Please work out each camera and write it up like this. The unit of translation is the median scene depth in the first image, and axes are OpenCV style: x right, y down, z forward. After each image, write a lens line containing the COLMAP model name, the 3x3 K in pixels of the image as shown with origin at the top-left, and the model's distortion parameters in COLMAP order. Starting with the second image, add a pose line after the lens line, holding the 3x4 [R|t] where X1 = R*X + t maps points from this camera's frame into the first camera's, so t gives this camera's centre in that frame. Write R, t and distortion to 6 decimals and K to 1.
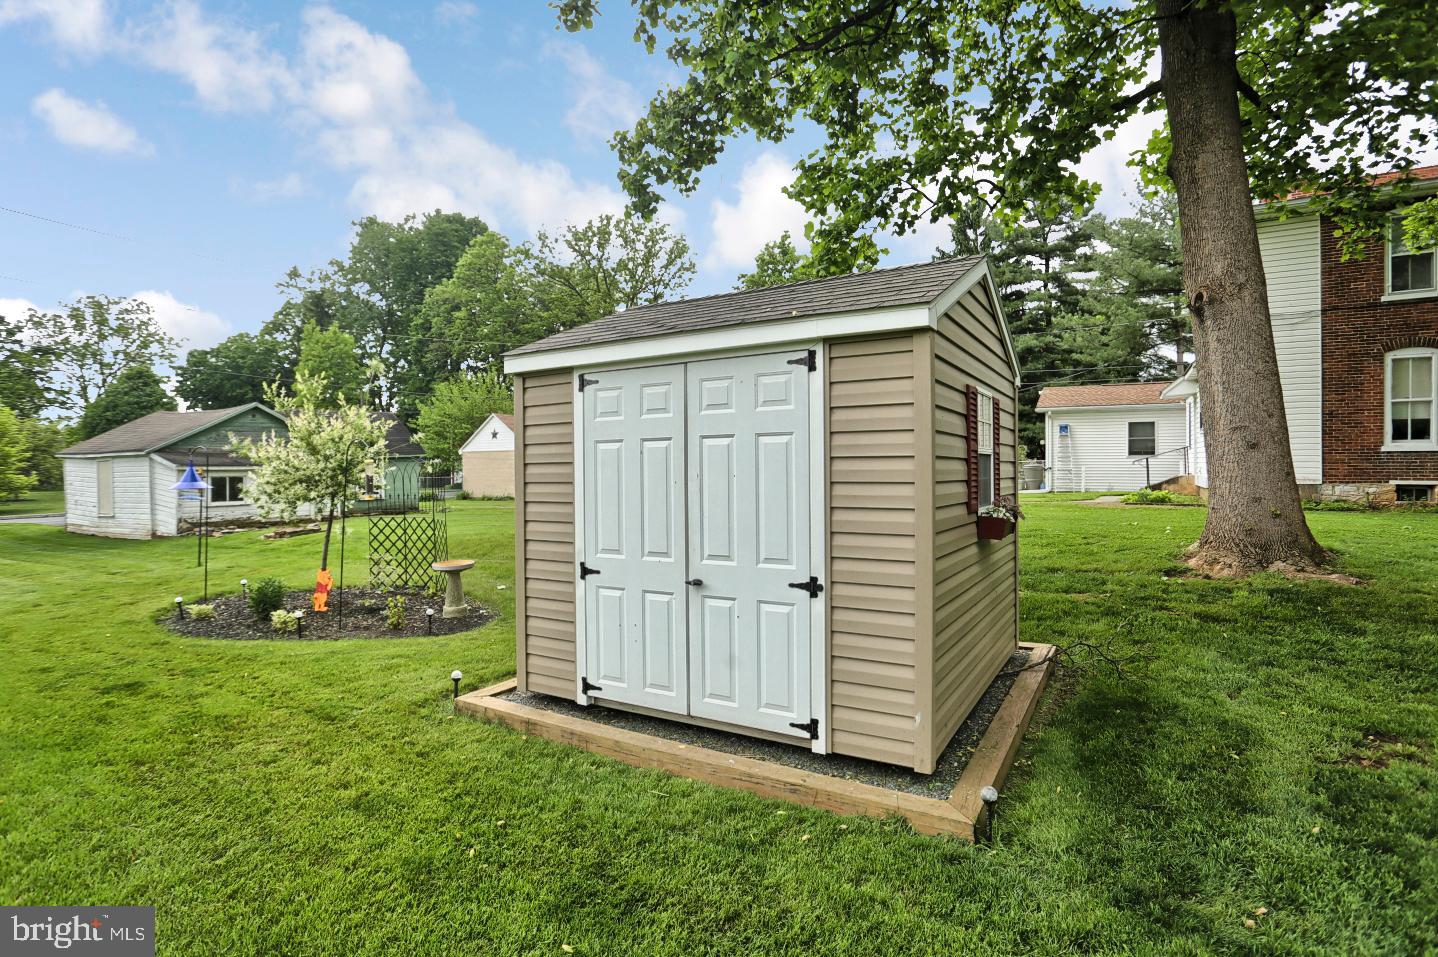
lens RADIAL K [[718.7, 0, 719.0], [0, 718.7, 478.5], [0, 0, 1]] dist [-0.083314, 0.047856]
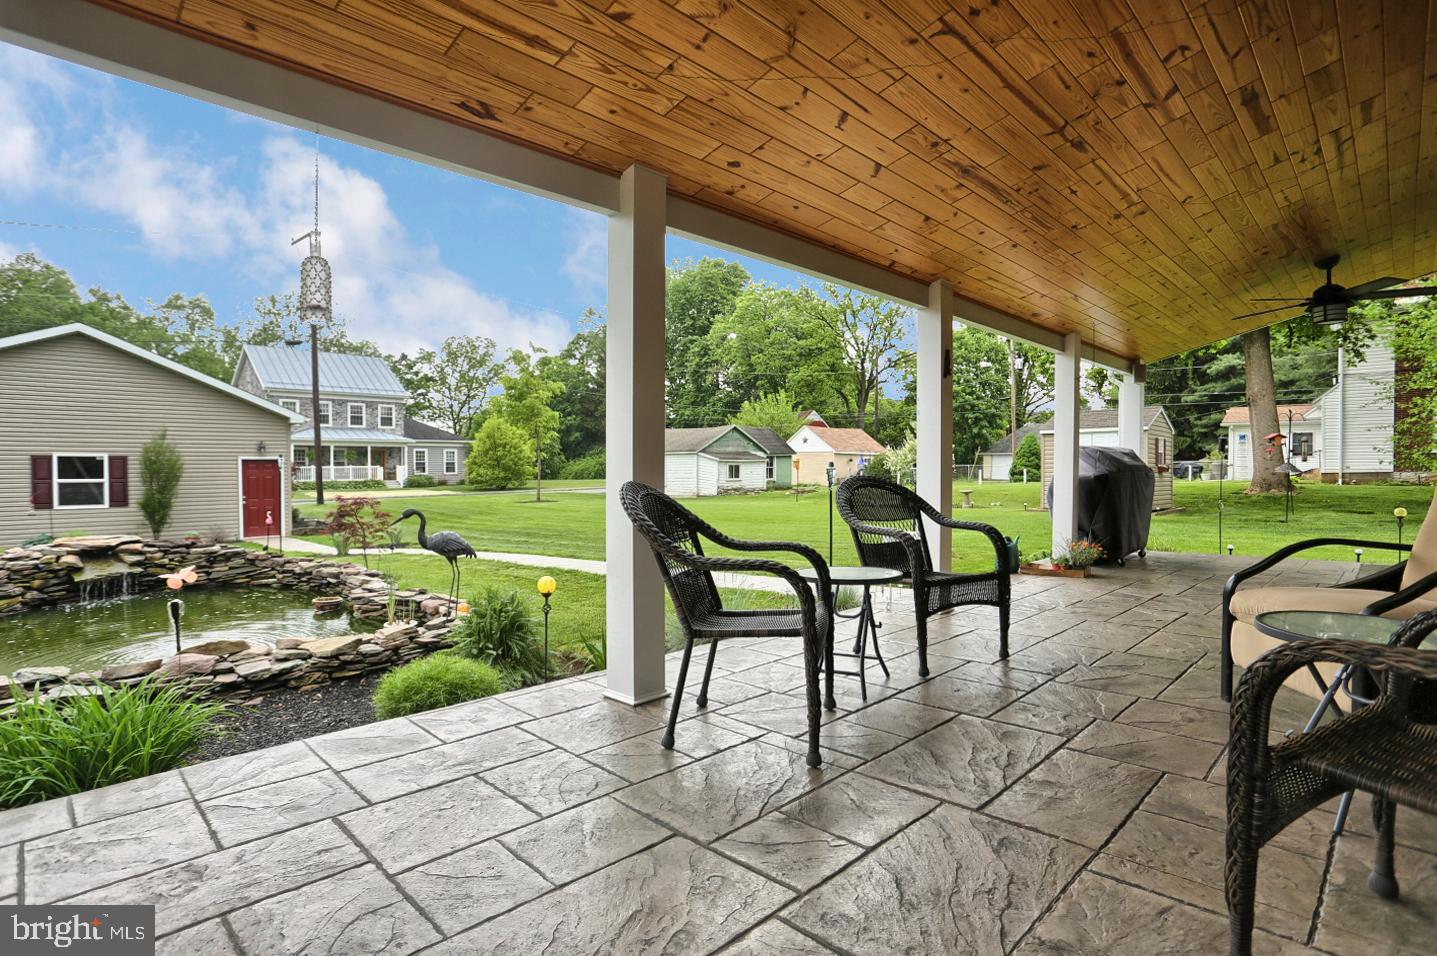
lens RADIAL K [[718.2, 0, 718.5], [0, 718.2, 478.0], [0, 0, 1]] dist [-0.083314, 0.047856]
pose [[0.969346, 0.009693, -0.245509, -0.278178], [-0.010393, 0.999945, -0.001553, 0.035965], [0.245480, 0.004057, 0.969393, -0.886508]]
